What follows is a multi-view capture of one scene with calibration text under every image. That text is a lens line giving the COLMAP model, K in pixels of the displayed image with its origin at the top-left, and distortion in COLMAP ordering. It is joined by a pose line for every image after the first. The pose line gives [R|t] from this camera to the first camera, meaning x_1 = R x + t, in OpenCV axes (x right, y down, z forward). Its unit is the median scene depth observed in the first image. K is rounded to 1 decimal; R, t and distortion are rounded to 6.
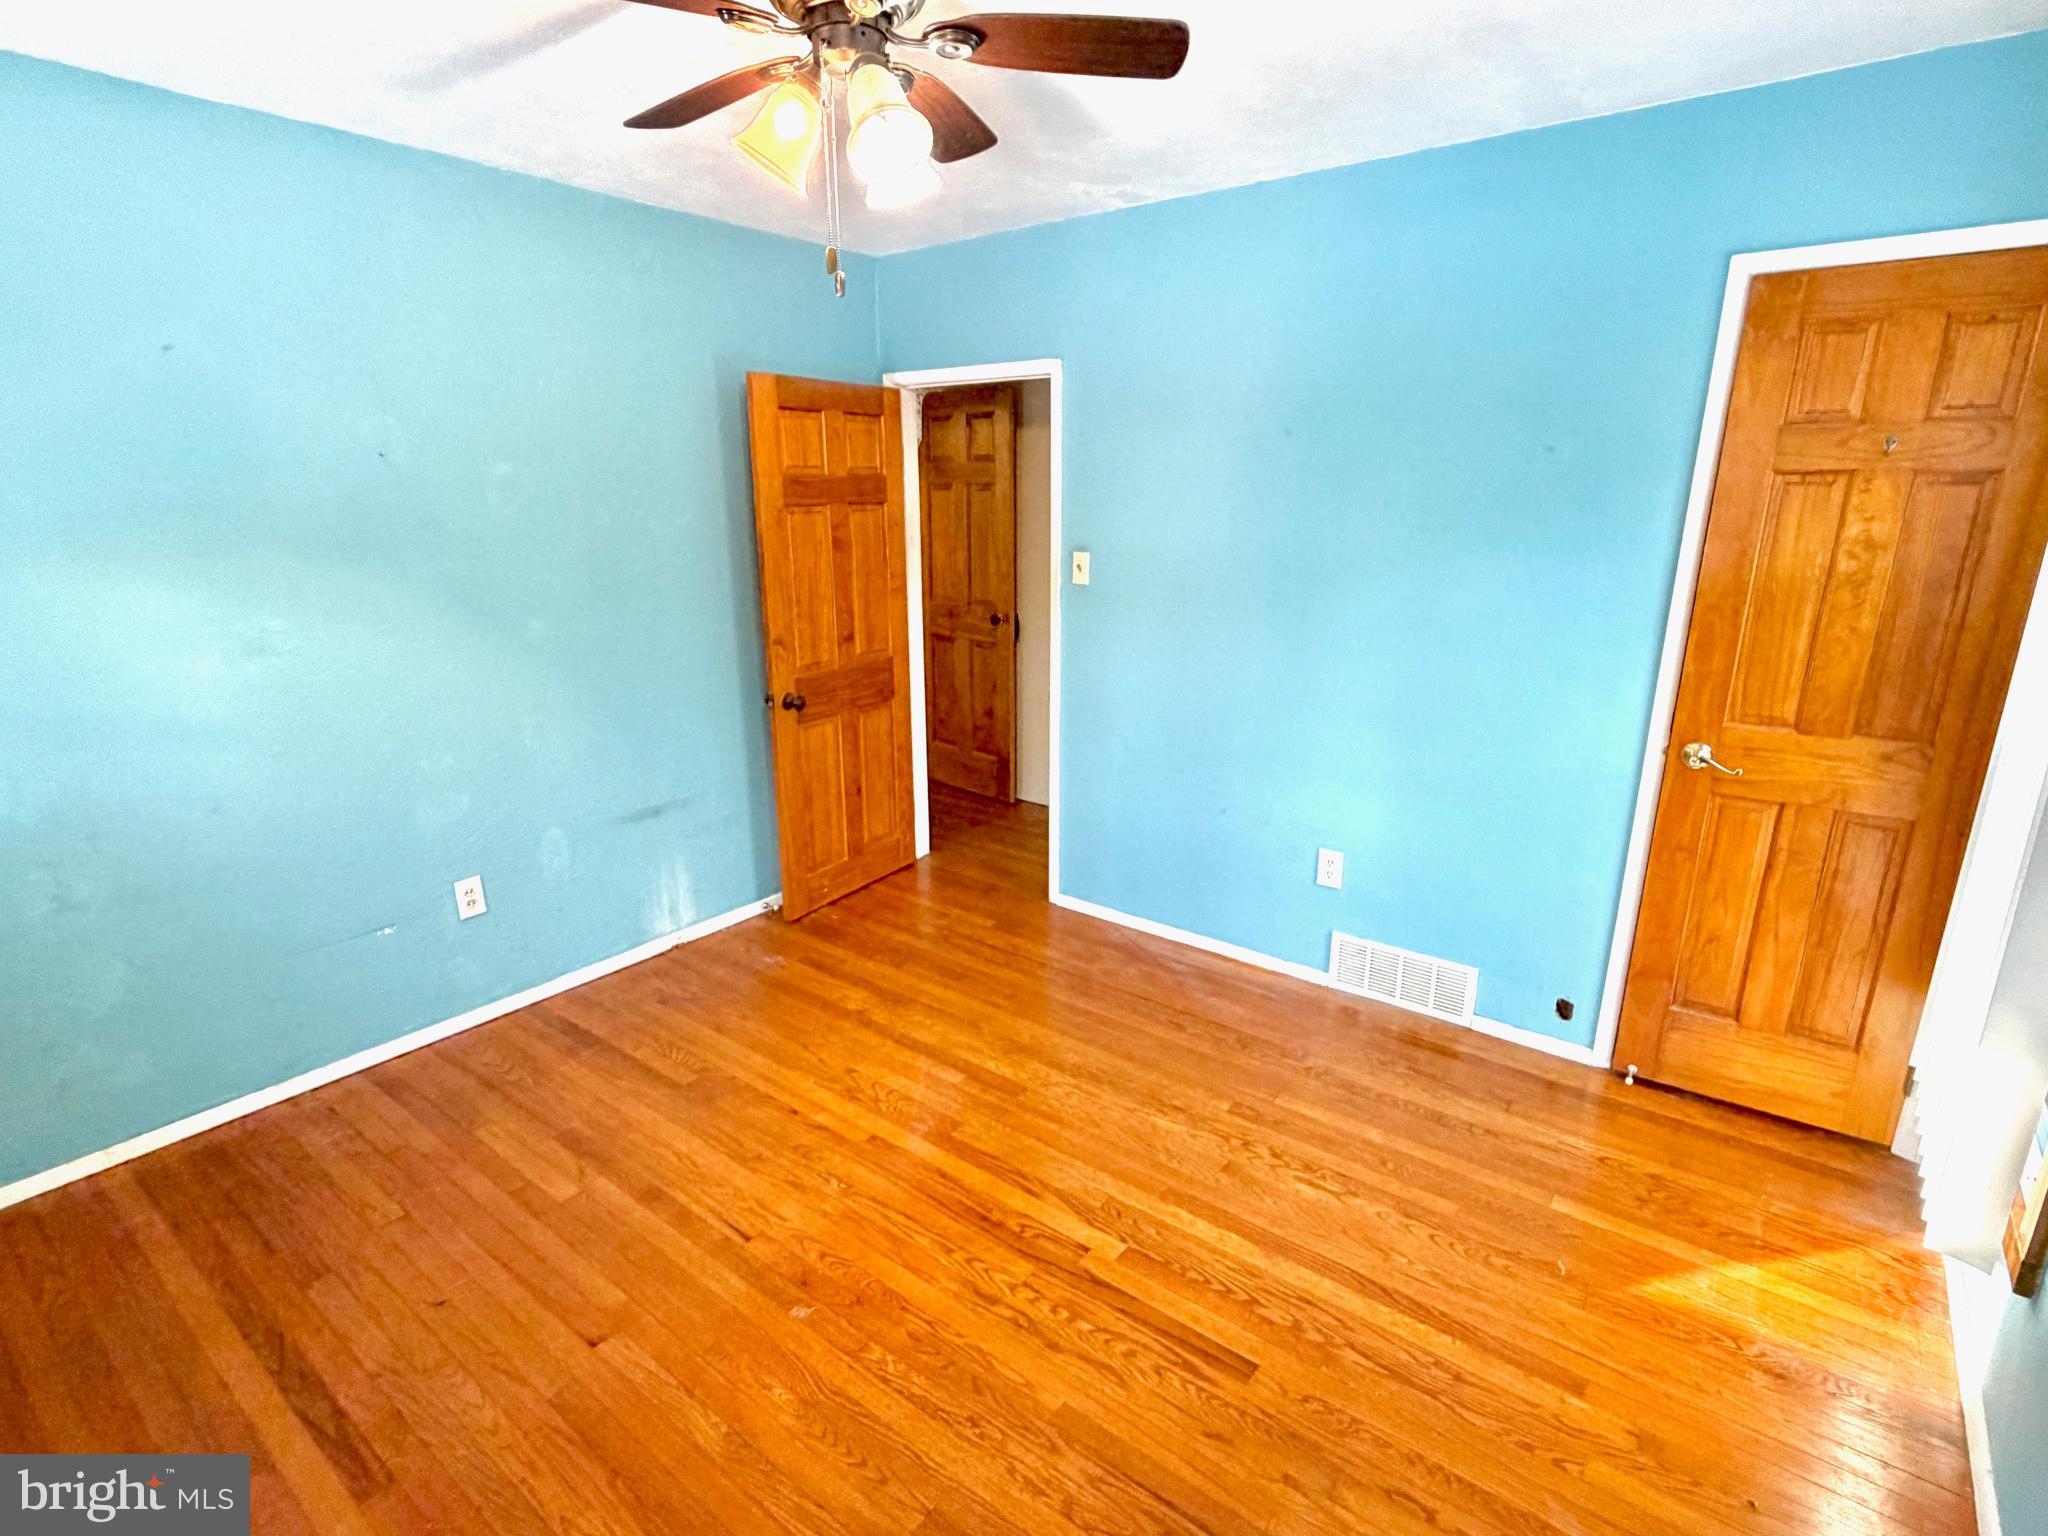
lens RADIAL K [[1011.8, 0, 1026.3], [0, 1011.8, 768.8], [0, 0, 1]] dist [-0.000368, 0.001260]
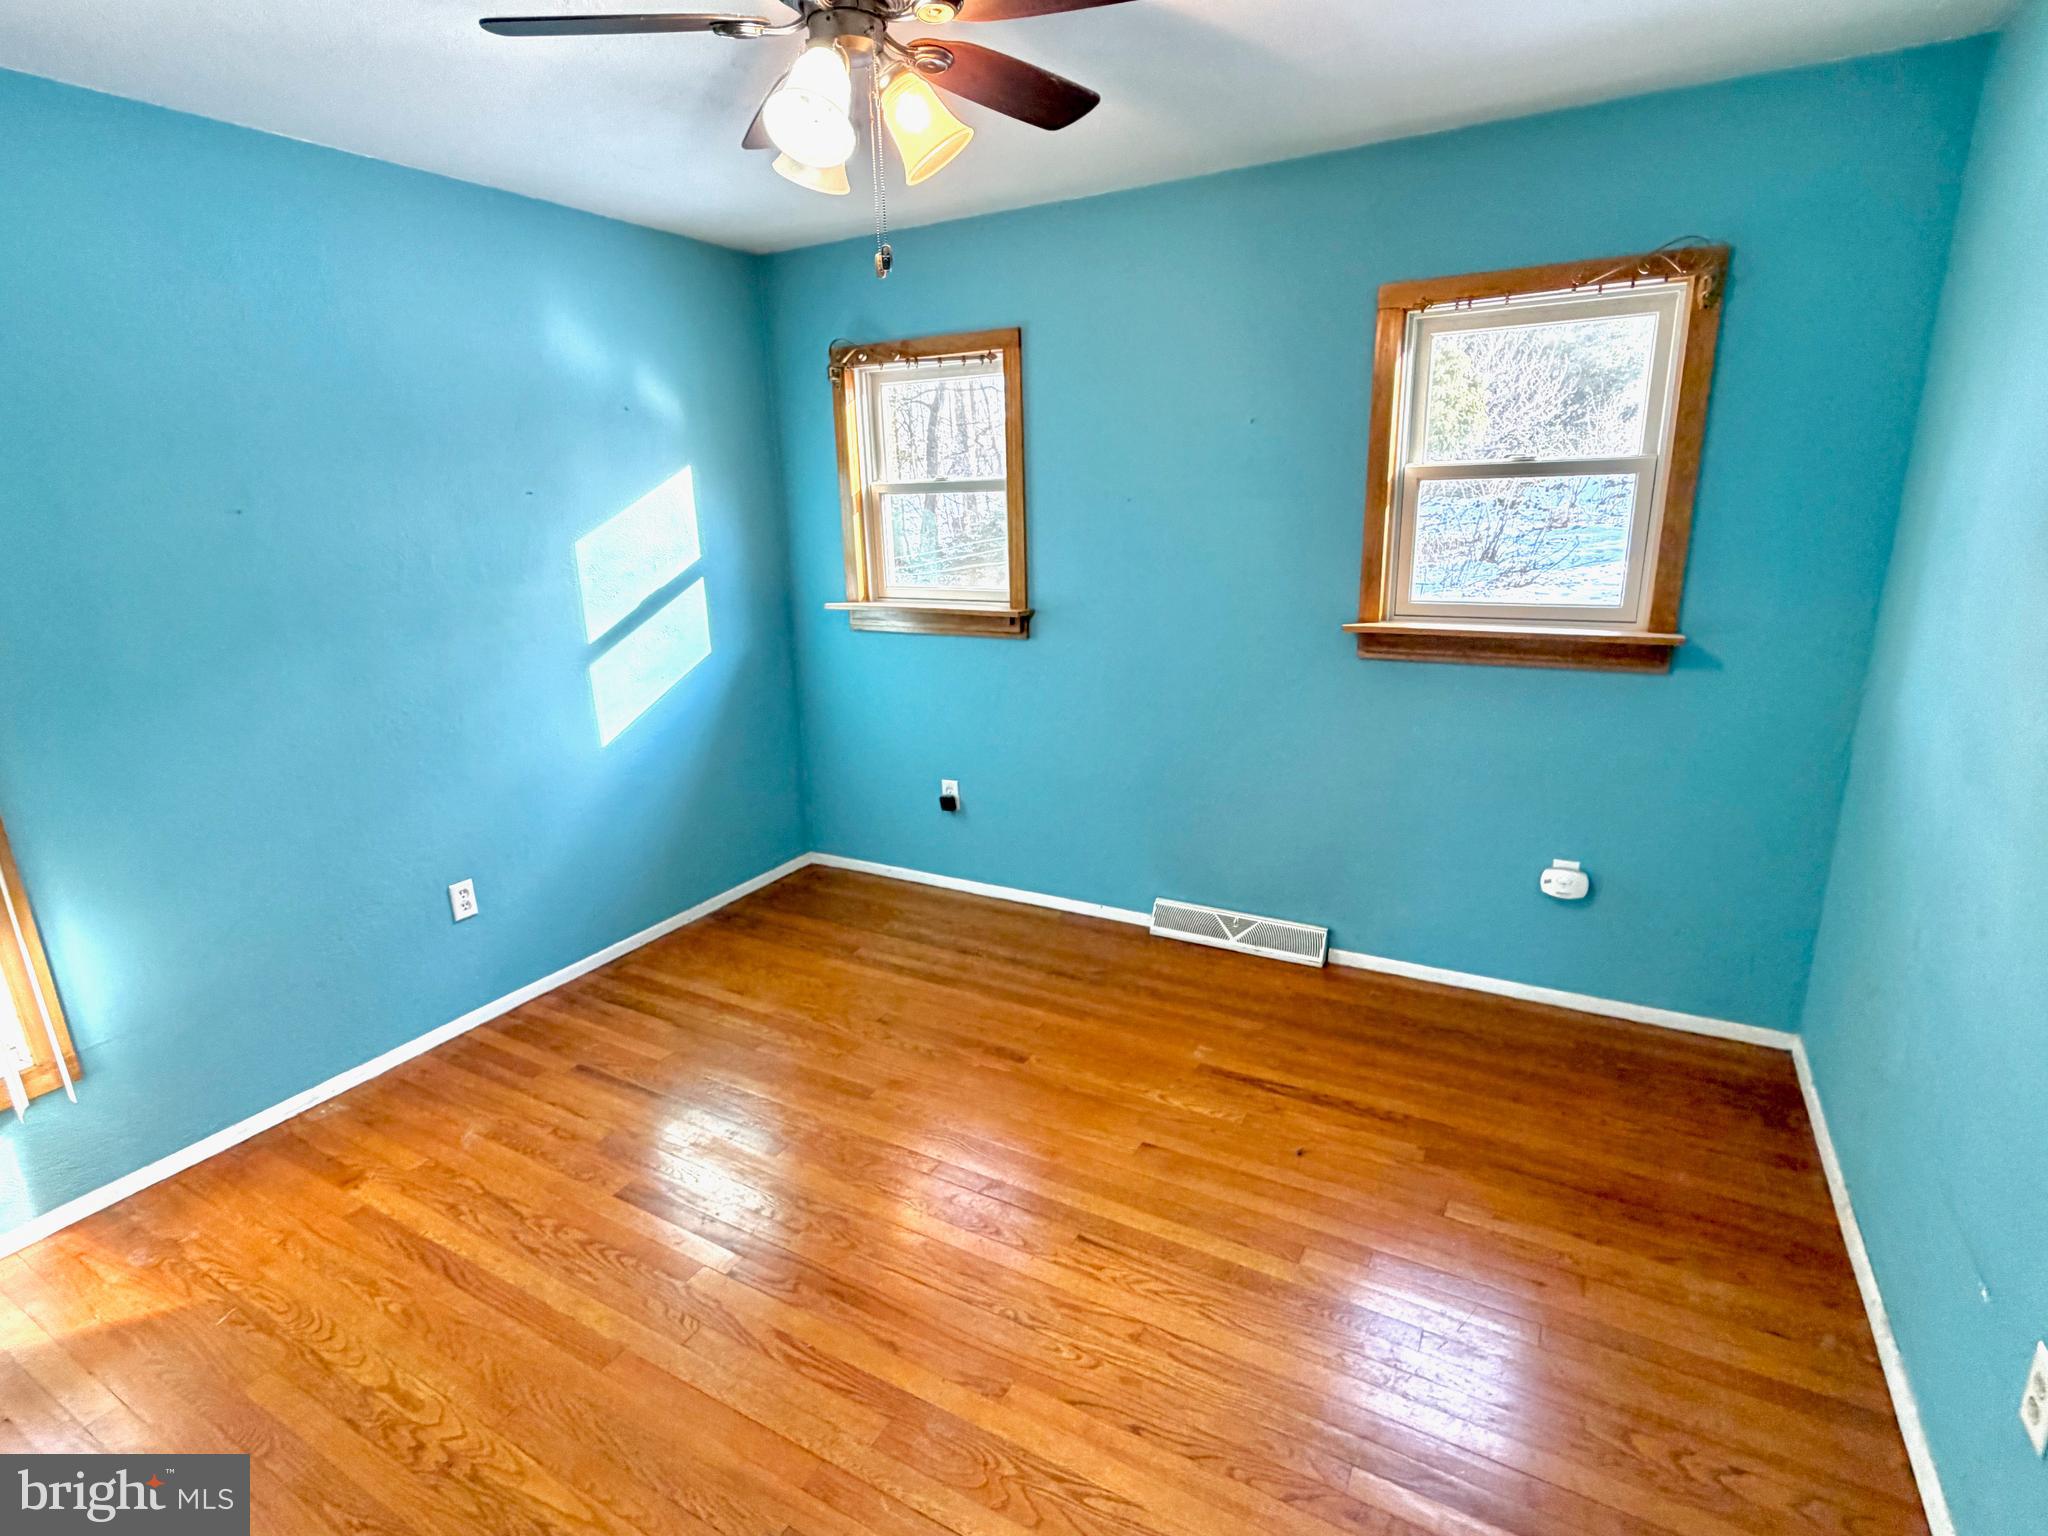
lens RADIAL K [[1011.8, 0, 1019.6], [0, 1011.8, 763.2], [0, 0, 1]] dist [-0.000368, 0.001260]
pose [[-0.989031, 0.063950, -0.133146, -0.119334], [-0.014465, 0.855151, 0.518178, -0.464083], [0.146997, 0.514420, -0.844846, 1.664996]]
